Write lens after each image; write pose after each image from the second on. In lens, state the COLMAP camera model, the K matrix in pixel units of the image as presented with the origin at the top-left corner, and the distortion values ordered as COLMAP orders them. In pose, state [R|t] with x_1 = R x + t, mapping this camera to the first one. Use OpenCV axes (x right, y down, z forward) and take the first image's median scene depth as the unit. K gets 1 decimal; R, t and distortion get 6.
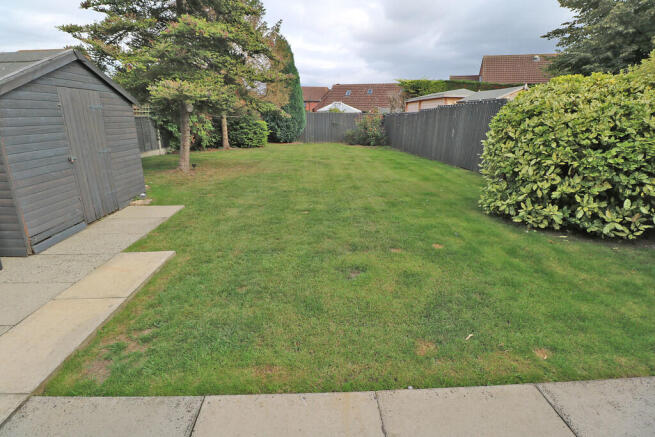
lens RADIAL K [[303.6, 0, 324.4], [0, 303.6, 213.6], [0, 0, 1]] dist [0.000653, -0.012665]
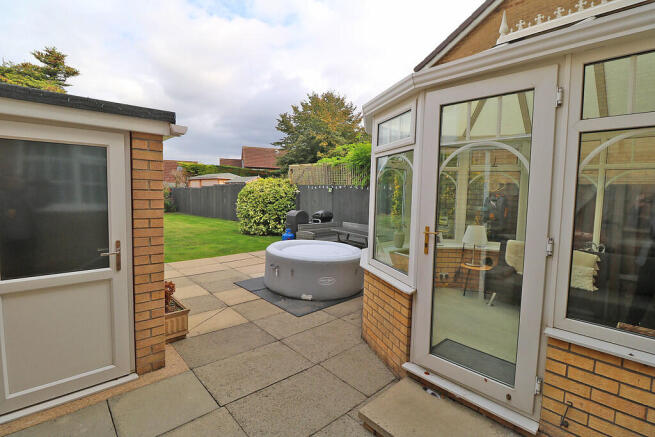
lens RADIAL K [[303.6, 0, 324.4], [0, 303.6, 213.6], [0, 0, 1]] dist [0.000653, -0.012665]
pose [[0.770820, -0.042168, 0.635655, -0.242771], [0.183007, 0.970406, -0.157548, 0.183655], [-0.610200, 0.237770, 0.755725, -0.642577]]
